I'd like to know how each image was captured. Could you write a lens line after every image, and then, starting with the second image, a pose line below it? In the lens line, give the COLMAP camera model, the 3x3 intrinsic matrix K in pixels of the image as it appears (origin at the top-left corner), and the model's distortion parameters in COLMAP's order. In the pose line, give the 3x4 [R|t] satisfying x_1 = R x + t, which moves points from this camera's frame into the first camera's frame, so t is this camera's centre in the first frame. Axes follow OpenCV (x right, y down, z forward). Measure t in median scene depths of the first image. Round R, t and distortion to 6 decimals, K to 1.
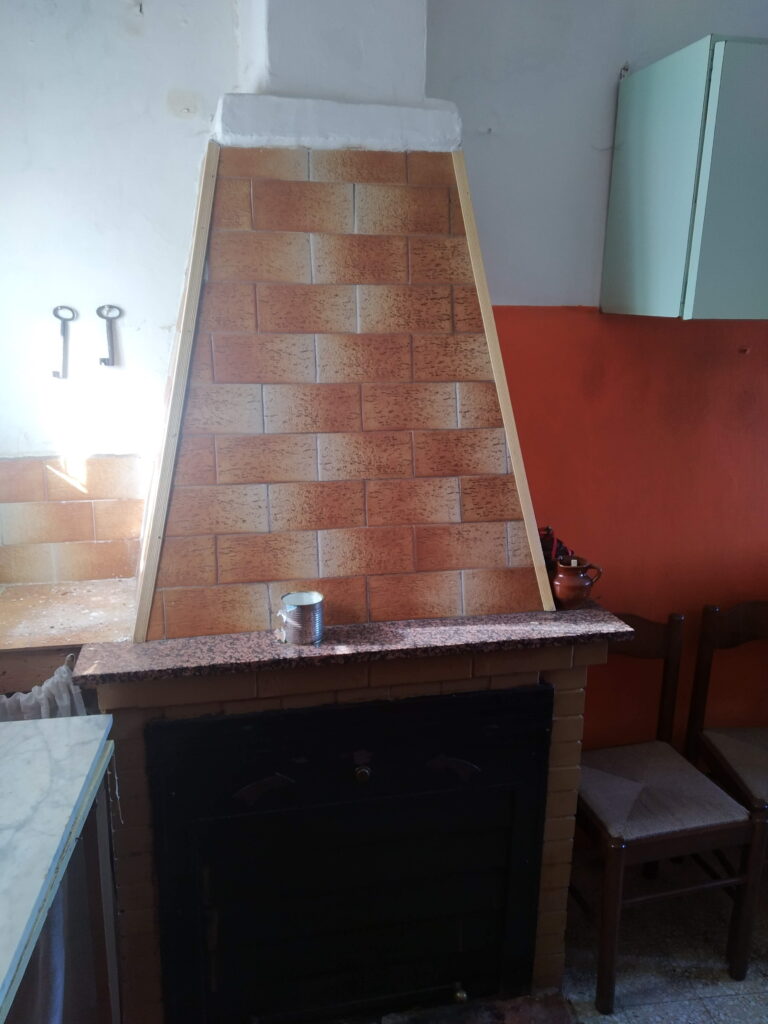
lens RADIAL K [[792.9, 0, 377.9], [0, 792.9, 516.8], [0, 0, 1]] dist [0.060156, -0.074826]
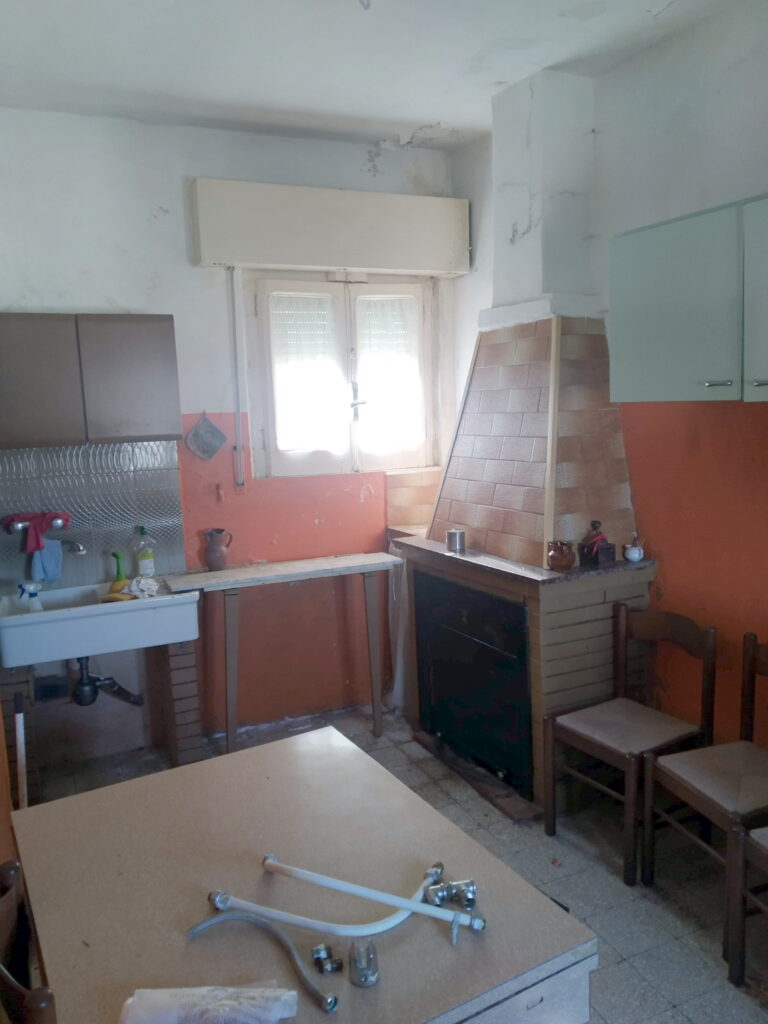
lens RADIAL K [[792.9, 0, 377.9], [0, 792.9, 516.8], [0, 0, 1]] dist [0.060156, -0.074826]
pose [[0.280440, 0.126584, -0.951488, 1.599806], [-0.191339, 0.978744, 0.073815, -0.047290], [0.940608, 0.161356, 0.298699, 0.104623]]
